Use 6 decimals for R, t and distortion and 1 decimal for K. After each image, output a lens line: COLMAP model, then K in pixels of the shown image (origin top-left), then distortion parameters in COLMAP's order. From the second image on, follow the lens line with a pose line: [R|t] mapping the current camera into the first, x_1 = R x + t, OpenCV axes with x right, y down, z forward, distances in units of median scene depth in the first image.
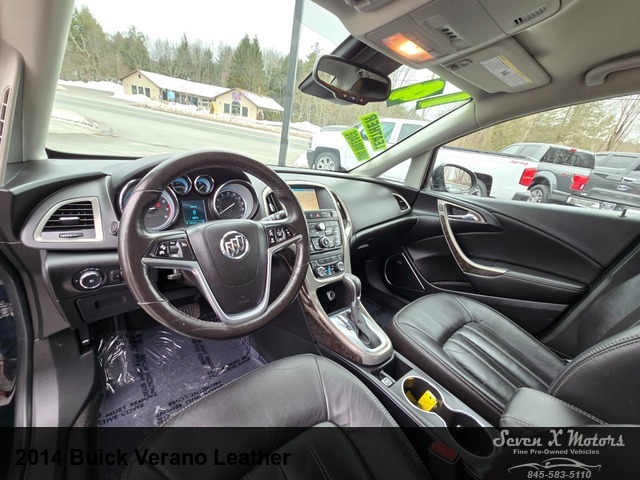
lens RADIAL K [[260.7, 0, 316.7], [0, 260.7, 243.8], [0, 0, 1]] dist [-0.002539, -0.001012]
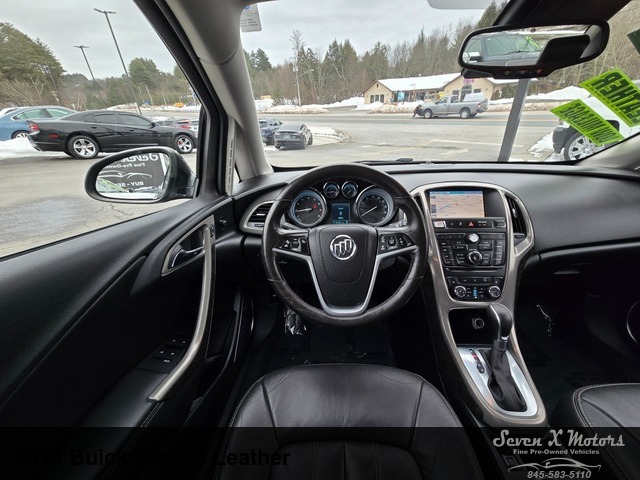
lens RADIAL K [[260.7, 0, 316.7], [0, 260.7, 243.8], [0, 0, 1]] dist [-0.002539, -0.001012]
pose [[0.718488, 0.135567, -0.682200, 0.214803], [-0.120354, 0.990258, 0.070028, -0.044027], [0.685048, 0.031792, 0.727804, 0.062837]]
